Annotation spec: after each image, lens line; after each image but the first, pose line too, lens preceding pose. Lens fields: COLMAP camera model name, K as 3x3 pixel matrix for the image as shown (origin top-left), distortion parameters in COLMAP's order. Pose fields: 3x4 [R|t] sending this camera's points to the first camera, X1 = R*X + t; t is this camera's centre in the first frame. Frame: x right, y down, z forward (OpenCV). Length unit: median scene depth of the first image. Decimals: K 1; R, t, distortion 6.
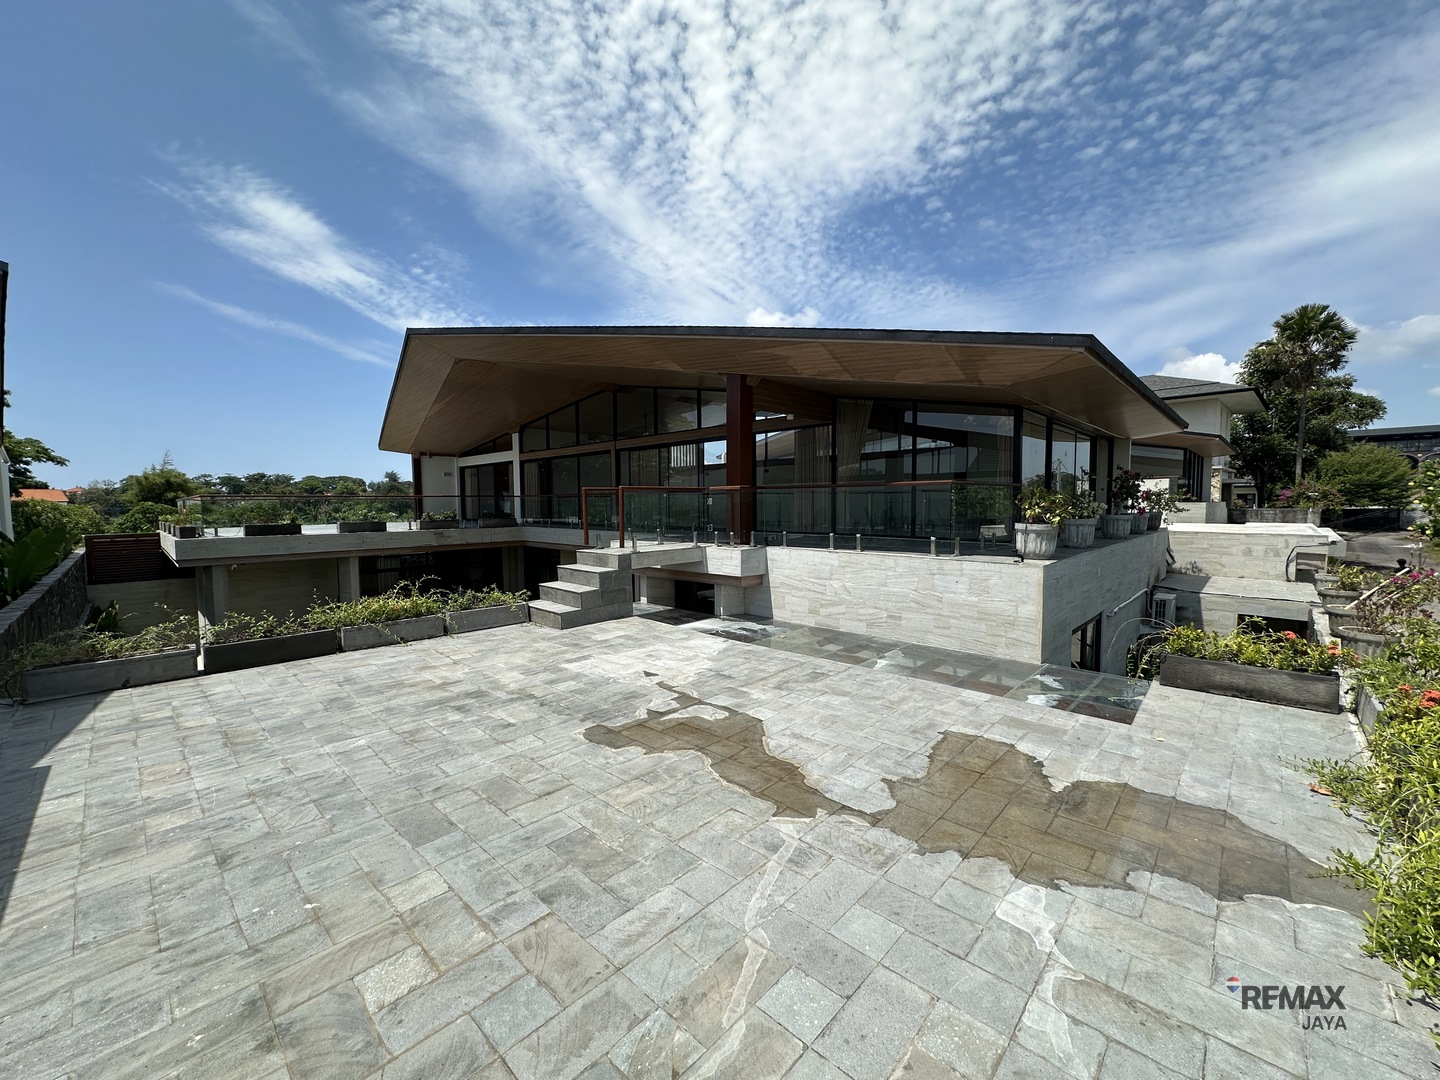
lens RADIAL K [[575.5, 0, 721.1], [0, 575.5, 532.9], [0, 0, 1]] dist [-0.000168, 0.000139]
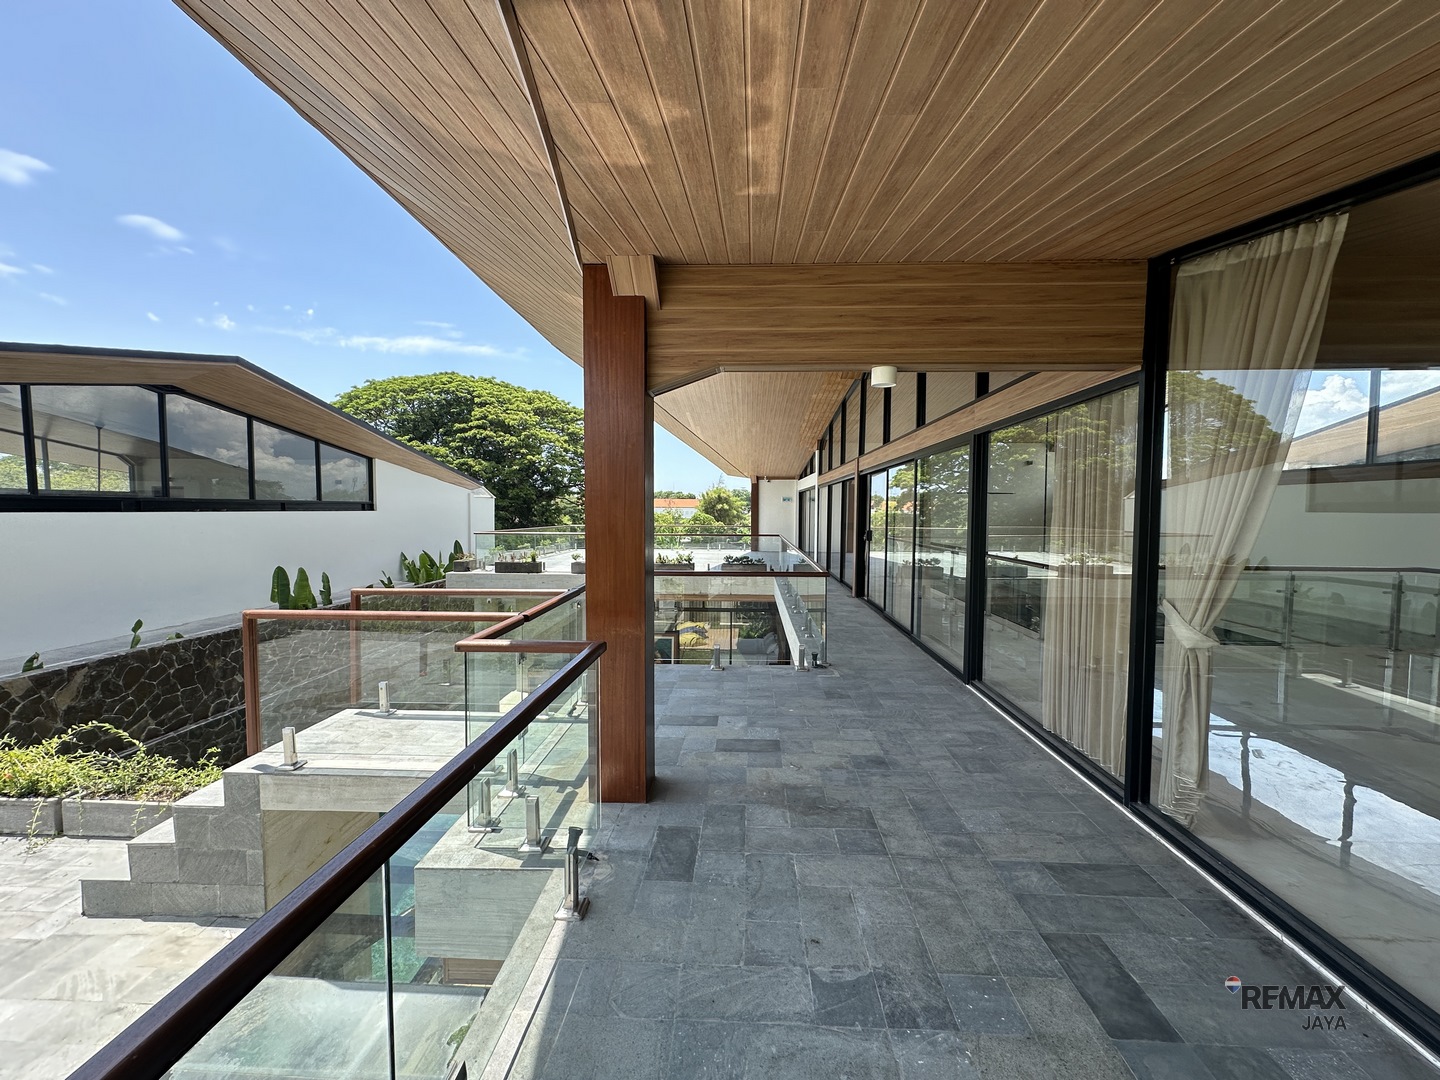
lens RADIAL K [[573.7, 0, 720.5], [0, 573.7, 537.2], [0, 0, 1]] dist [-0.000183, 0.000153]
pose [[0.659093, 0.048710, -0.750483, 0.357486], [-0.052235, 0.998455, 0.018931, -0.155503], [0.750246, 0.026724, 0.660619, 0.952979]]
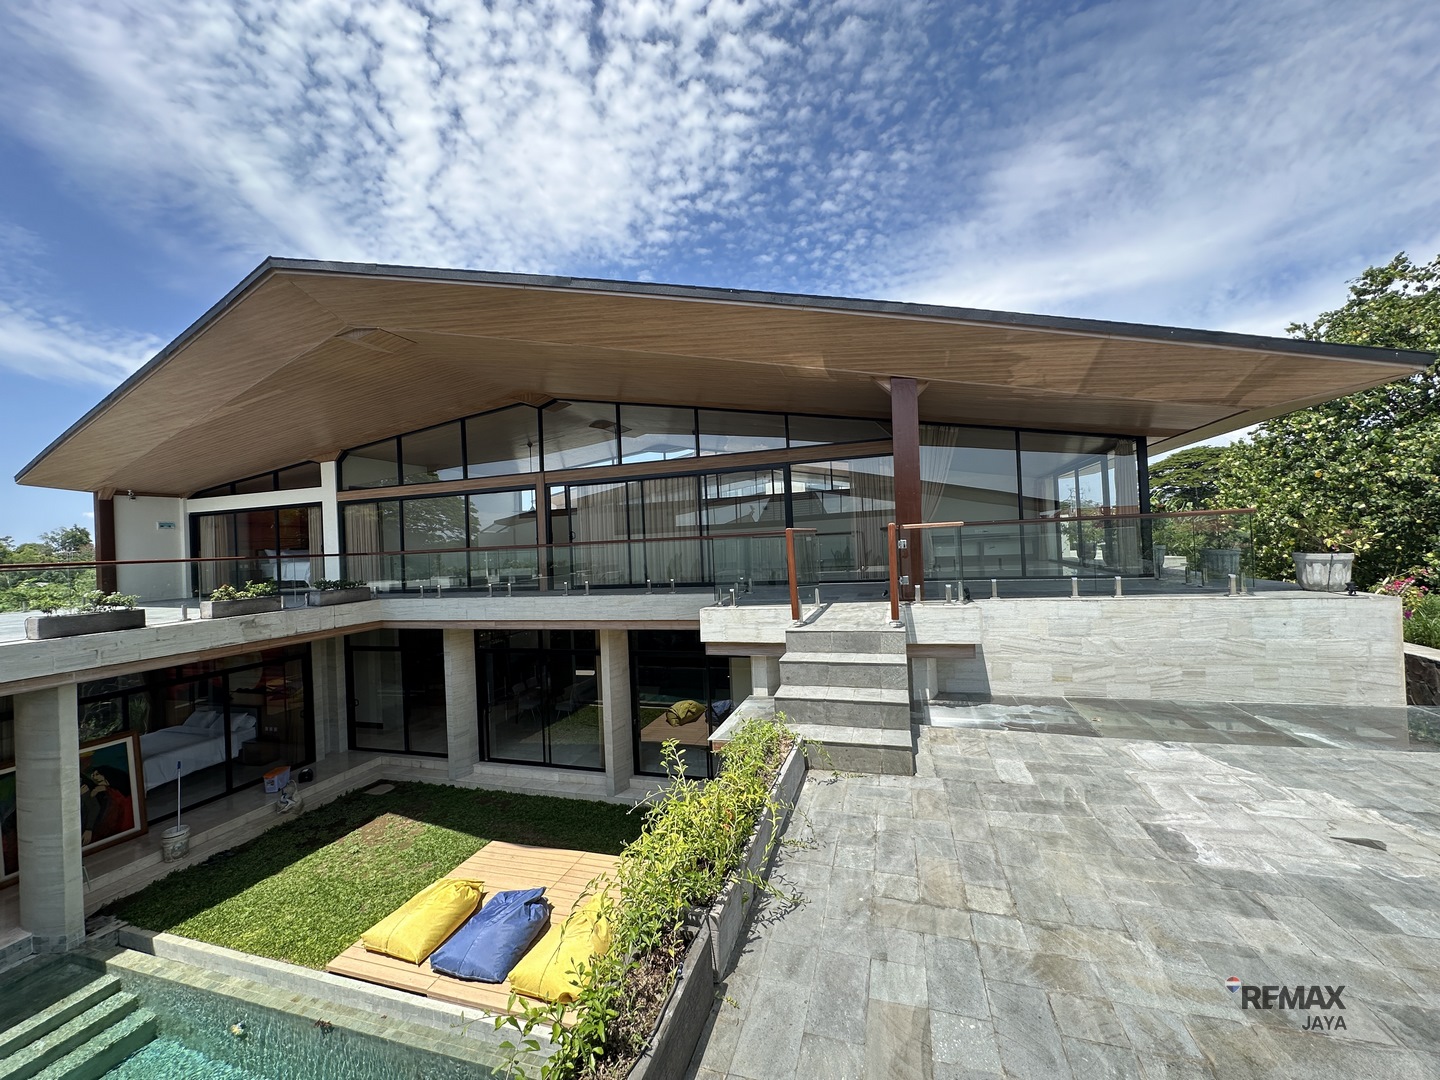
lens RADIAL K [[573.7, 0, 720.5], [0, 573.7, 537.2], [0, 0, 1]] dist [-0.000183, 0.000153]
pose [[0.893402, -0.027079, 0.448442, -0.611248], [0.061763, 0.996107, -0.062897, -0.035828], [-0.444993, 0.083890, 0.891596, 0.499514]]
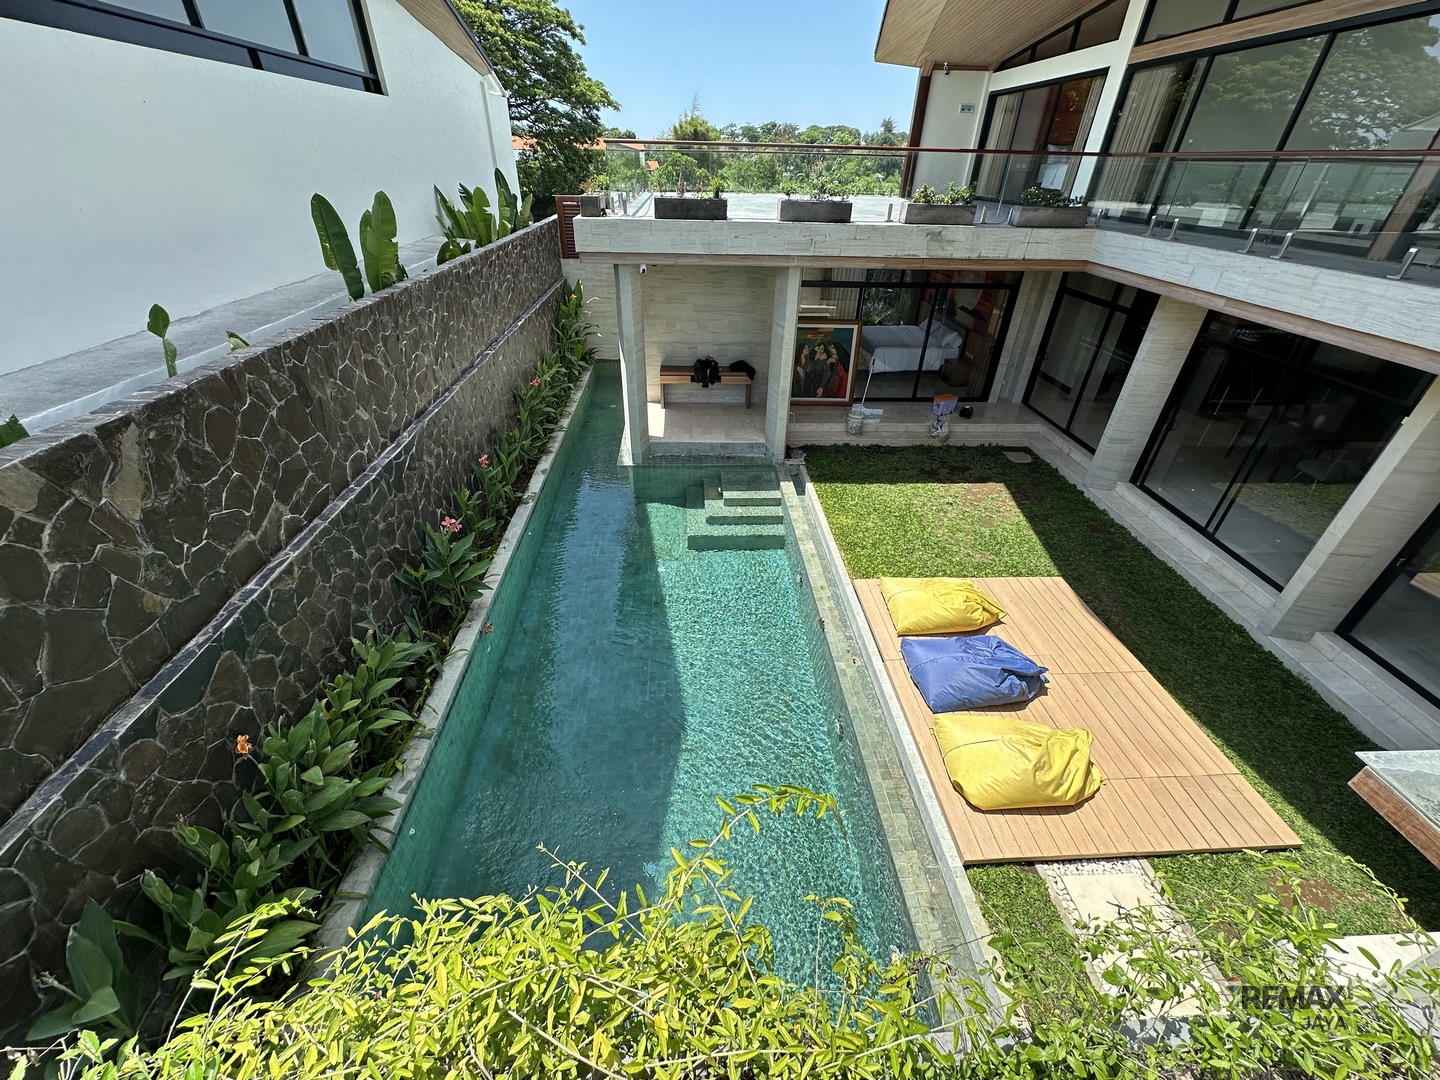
lens RADIAL K [[573.7, 0, 720.5], [0, 573.7, 537.2], [0, 0, 1]] dist [-0.000183, 0.000153]
pose [[0.730792, 0.396154, -0.555882, -0.430781], [-0.065323, 0.851210, 0.520745, -0.045471], [0.679467, -0.344244, 0.647935, 0.798117]]
